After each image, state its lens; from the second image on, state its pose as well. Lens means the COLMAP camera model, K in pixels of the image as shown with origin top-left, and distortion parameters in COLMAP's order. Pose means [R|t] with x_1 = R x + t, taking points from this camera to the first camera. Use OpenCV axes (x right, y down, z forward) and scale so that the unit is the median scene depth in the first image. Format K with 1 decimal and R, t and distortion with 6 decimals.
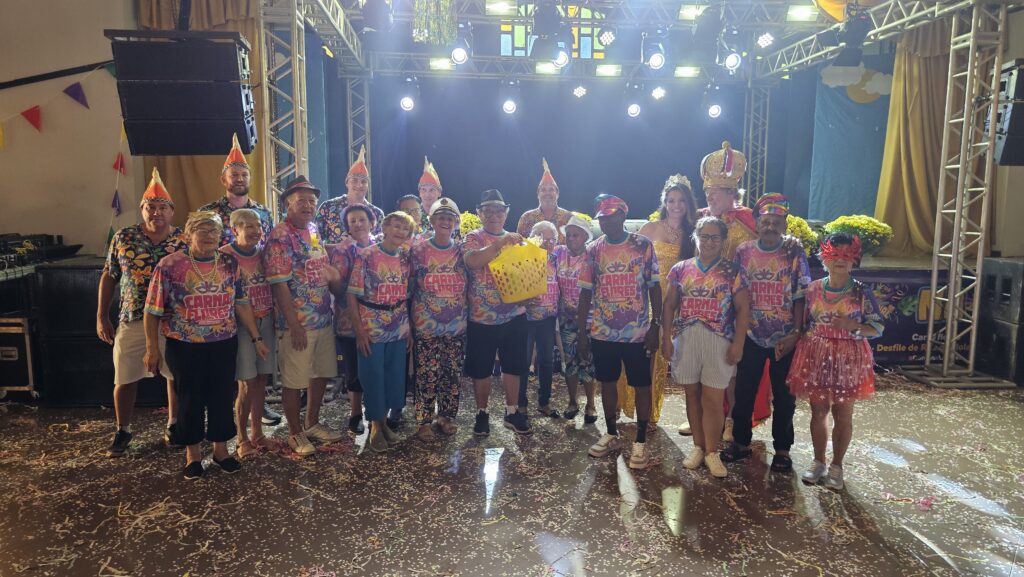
lens RADIAL K [[756.4, 0, 512.0], [0, 756.4, 288.5], [0, 0, 1]] dist [0.054319, -0.061736]
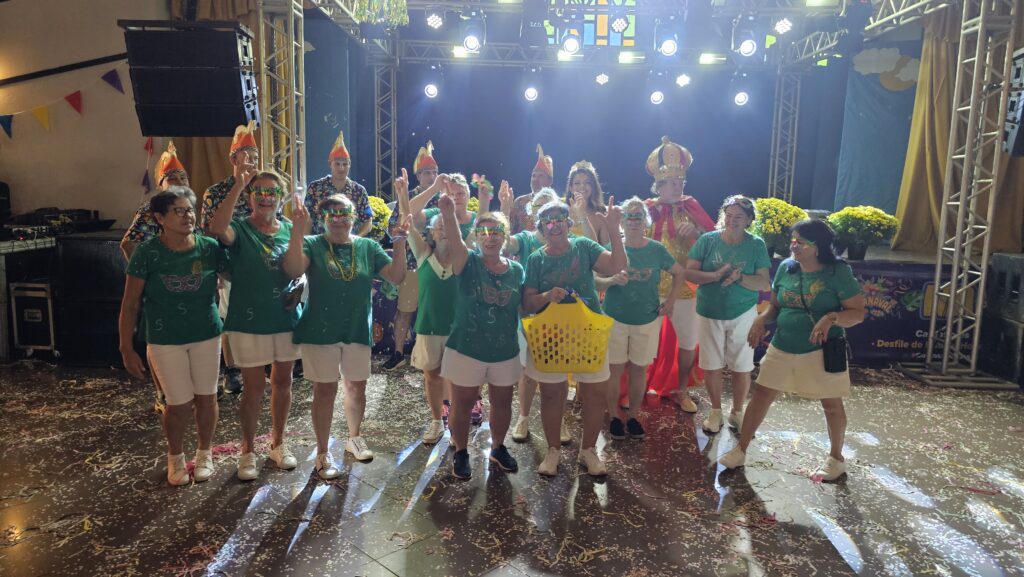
lens RADIAL K [[756.4, 0, 512.0], [0, 756.4, 288.5], [0, 0, 1]] dist [0.054319, -0.061736]
pose [[0.993417, 0.031173, -0.110228, 0.127291], [-0.029773, 0.999454, 0.014322, 0.008518], [0.110614, -0.010946, 0.993803, -0.016807]]
